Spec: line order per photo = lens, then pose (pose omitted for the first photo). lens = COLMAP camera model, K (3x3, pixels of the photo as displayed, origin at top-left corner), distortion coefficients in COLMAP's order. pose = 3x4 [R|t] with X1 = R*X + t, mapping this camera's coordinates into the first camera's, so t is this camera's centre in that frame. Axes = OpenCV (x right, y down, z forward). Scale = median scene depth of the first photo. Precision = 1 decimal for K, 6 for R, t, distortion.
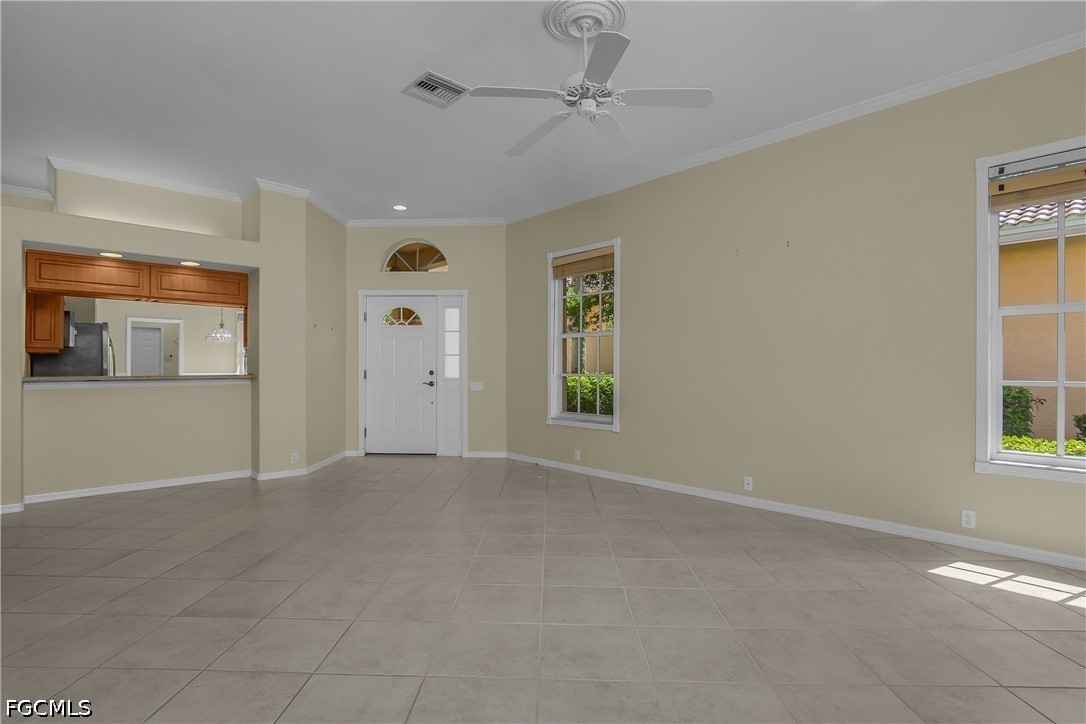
lens RADIAL K [[551.4, 0, 533.7], [0, 551.4, 362.5], [0, 0, 1]] dist [-0.015856, -0.000200]
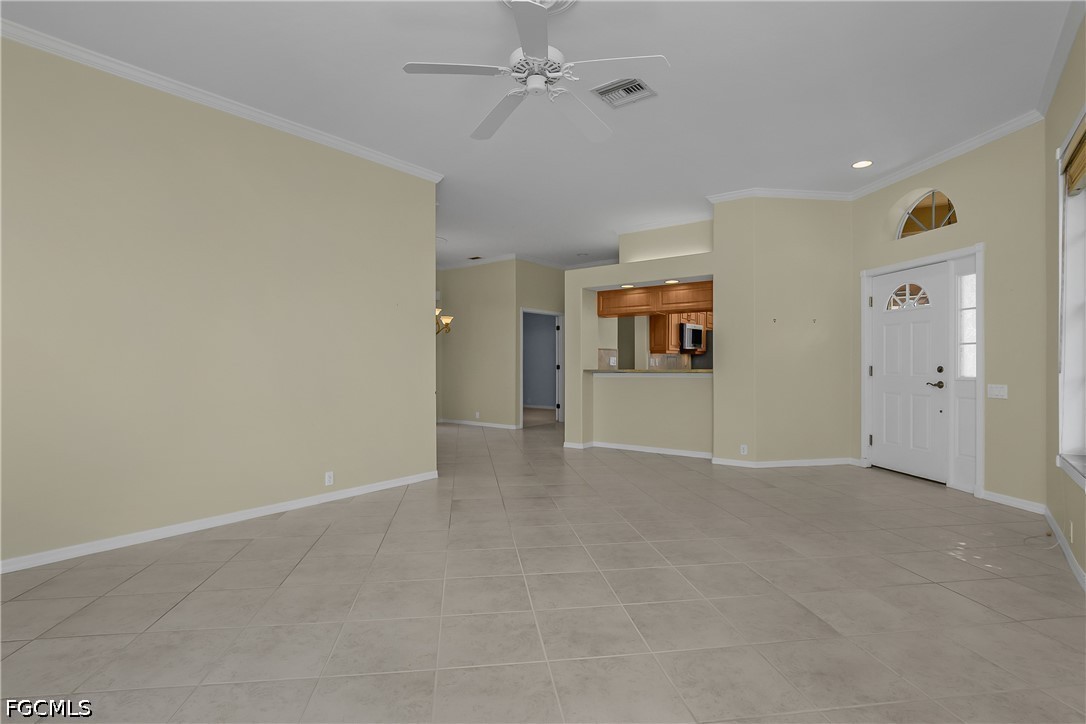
lens RADIAL K [[551.4, 0, 534.2], [0, 551.4, 366.7], [0, 0, 1]] dist [-0.015856, -0.000200]
pose [[0.132981, 0.004995, -0.991106, 0.452826], [0.013840, 0.999880, 0.006896, 0.002928], [0.991022, -0.014634, 0.132896, 0.385009]]
